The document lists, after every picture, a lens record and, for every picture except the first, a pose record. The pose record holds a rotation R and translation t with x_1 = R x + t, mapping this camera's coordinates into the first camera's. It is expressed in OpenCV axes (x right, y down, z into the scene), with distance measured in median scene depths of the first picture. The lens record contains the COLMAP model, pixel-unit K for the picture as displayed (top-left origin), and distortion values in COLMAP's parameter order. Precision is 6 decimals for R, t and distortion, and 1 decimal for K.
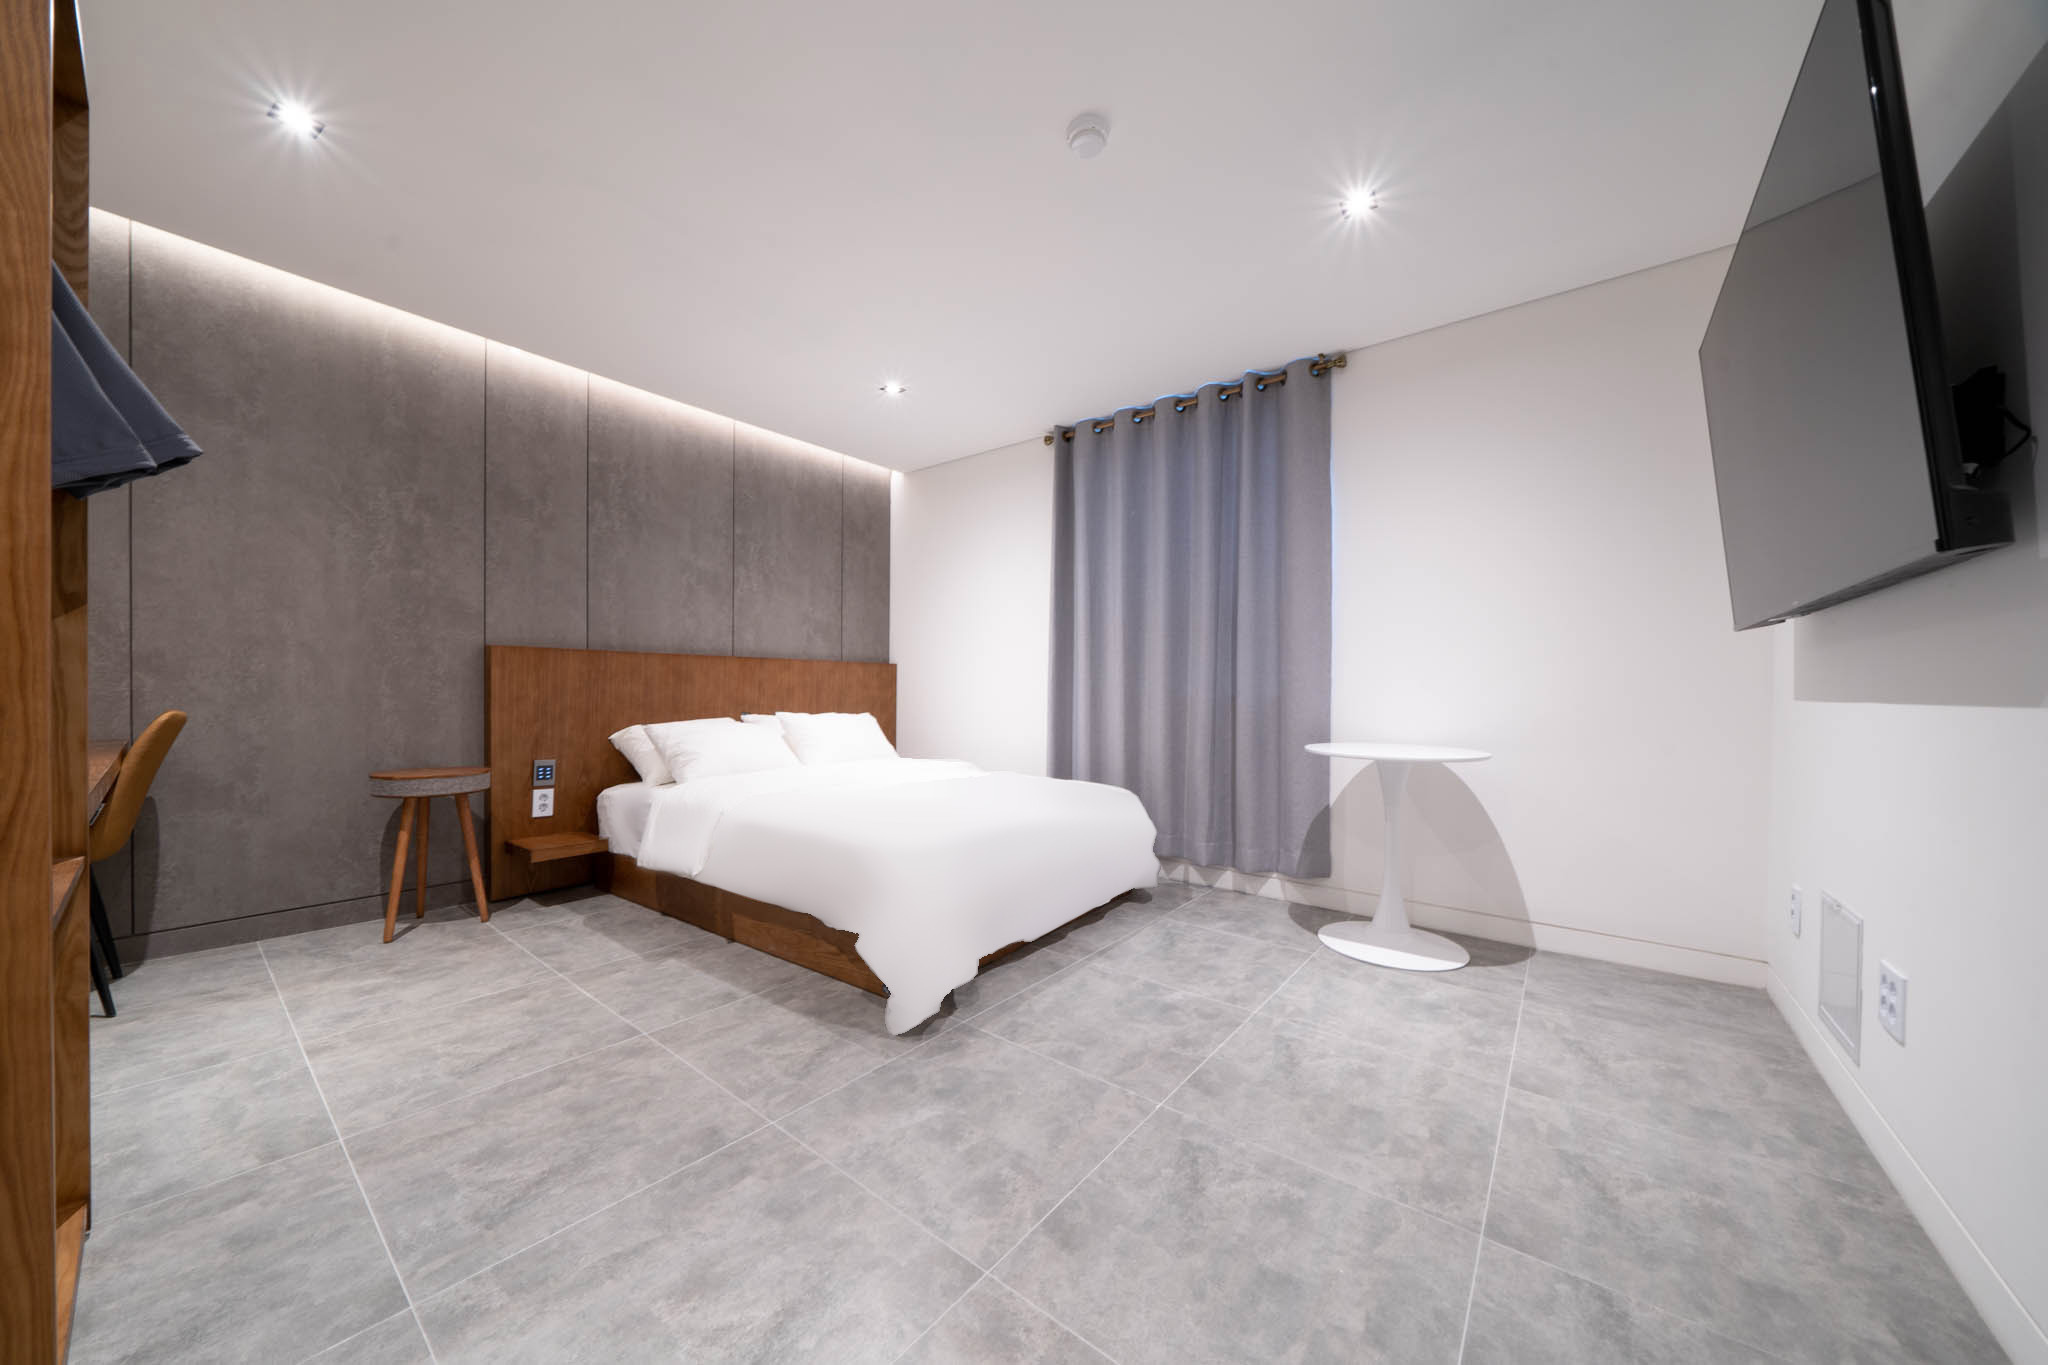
lens RADIAL K [[694.6, 0, 994.6], [0, 694.6, 697.5], [0, 0, 1]] dist [-0.009350, 0.000066]
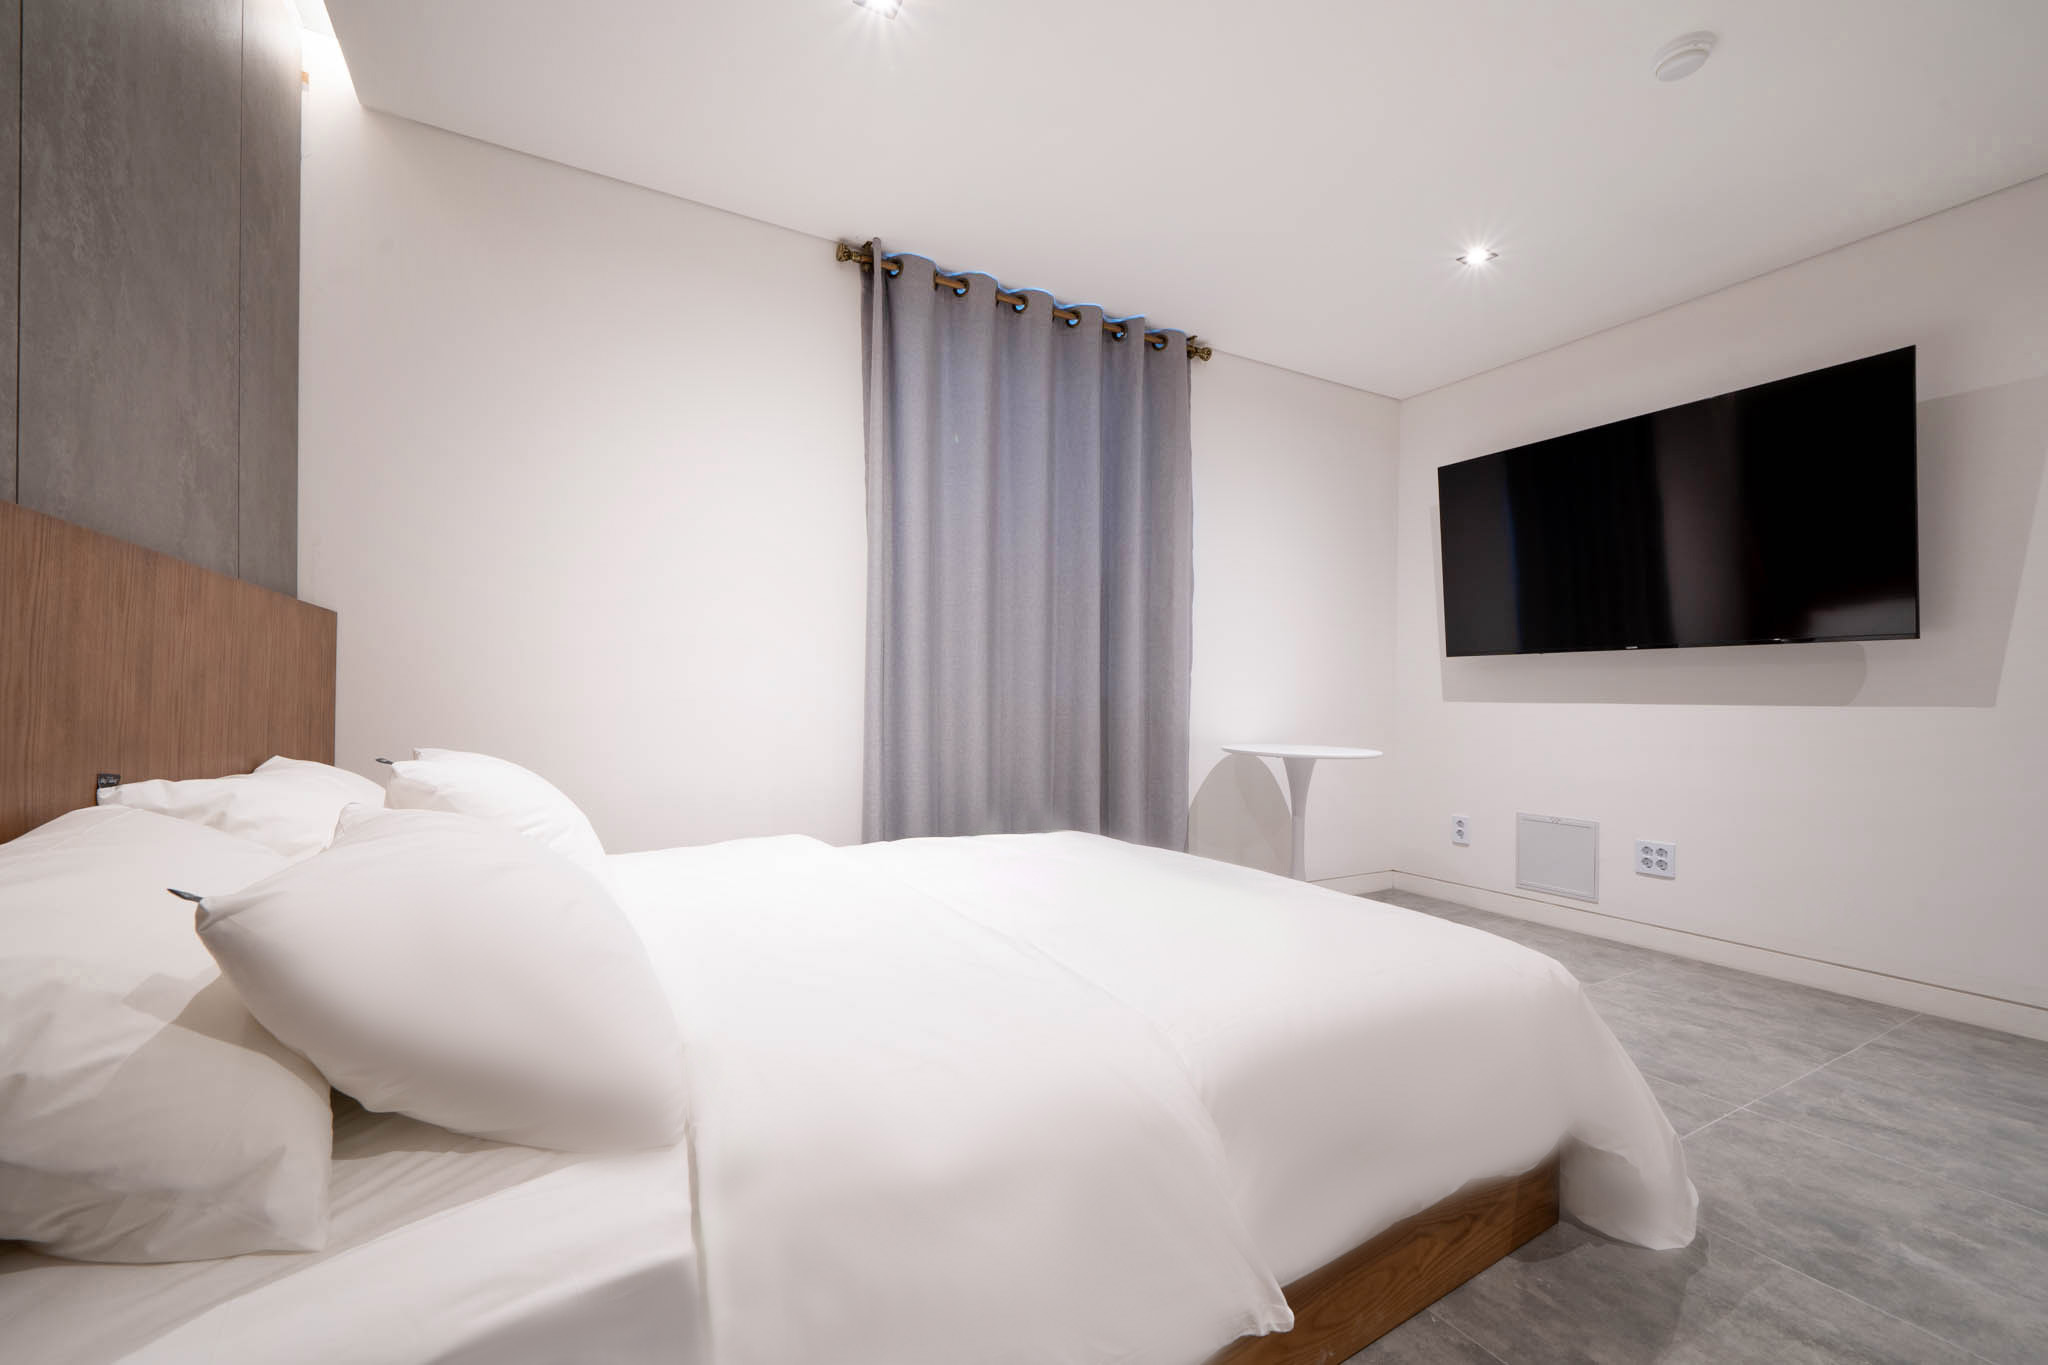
lens RADIAL K [[830.6, 0, 1024.0], [0, 830.6, 682.5], [0, 0, 1]] dist [0.001711, 0.000360]
pose [[0.366052, 0.009391, 0.930547, -1.218478], [0.001230, 0.999943, -0.010575, -0.015438], [-0.930593, 0.005015, 0.366020, 1.463800]]
